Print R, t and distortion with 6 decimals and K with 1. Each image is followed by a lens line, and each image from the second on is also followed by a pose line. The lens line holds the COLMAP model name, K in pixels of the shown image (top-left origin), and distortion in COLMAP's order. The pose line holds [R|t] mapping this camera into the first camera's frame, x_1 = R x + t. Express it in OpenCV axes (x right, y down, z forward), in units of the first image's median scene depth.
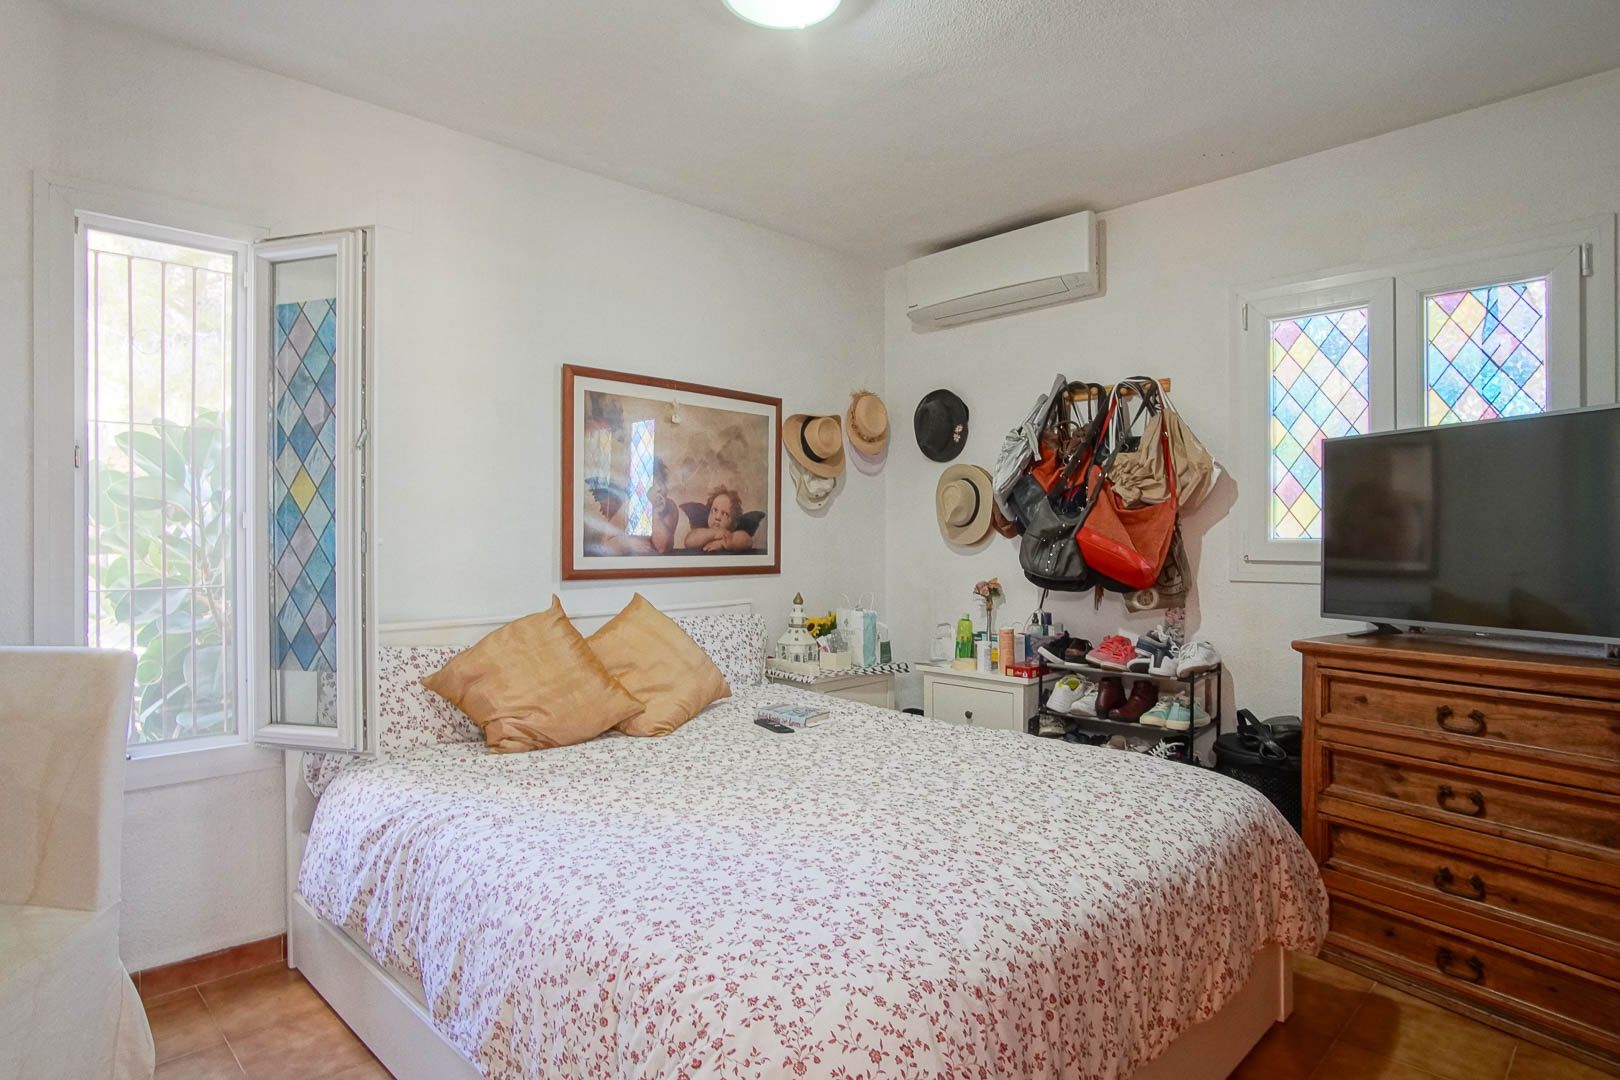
lens RADIAL K [[833.7, 0, 810.0], [0, 833.7, 540.0], [0, 0, 1]] dist [-0.044445, 0.013698]
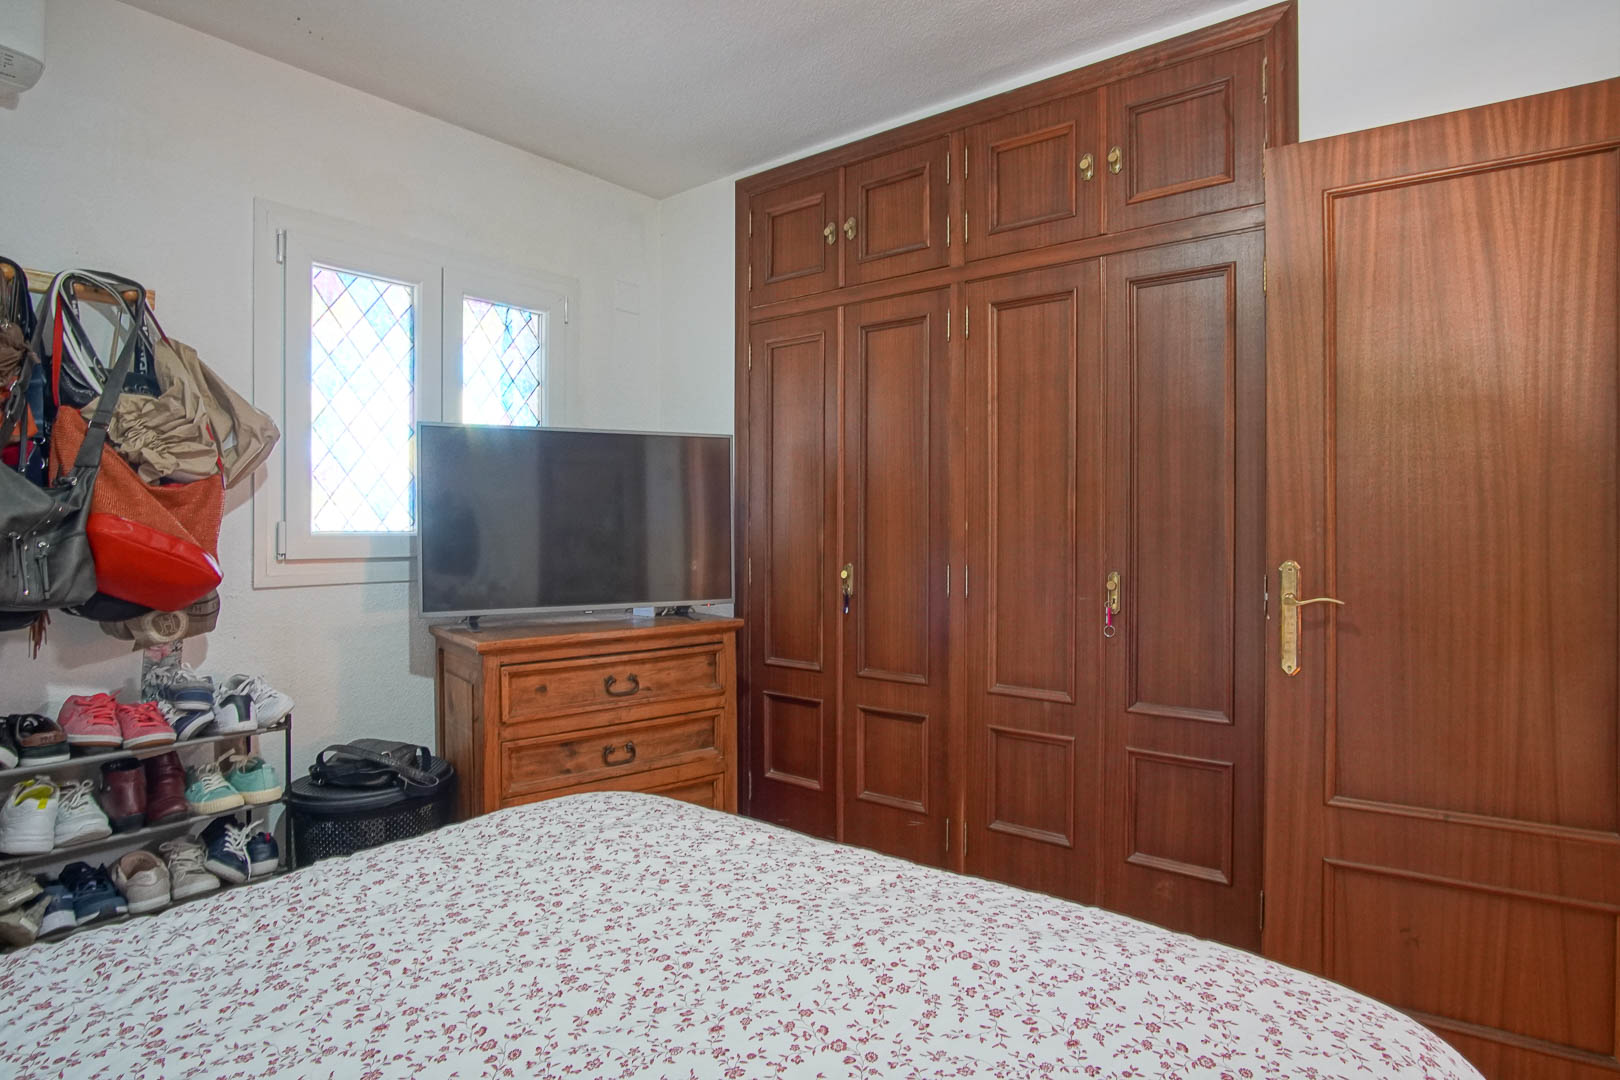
lens RADIAL K [[833.7, 0, 810.0], [0, 833.7, 540.0], [0, 0, 1]] dist [-0.044445, 0.013698]
pose [[-0.093321, -0.010558, 0.995580, -0.327207], [0.008055, 0.999903, 0.011358, 0.001067], [-0.995604, 0.009079, -0.093227, 0.658464]]
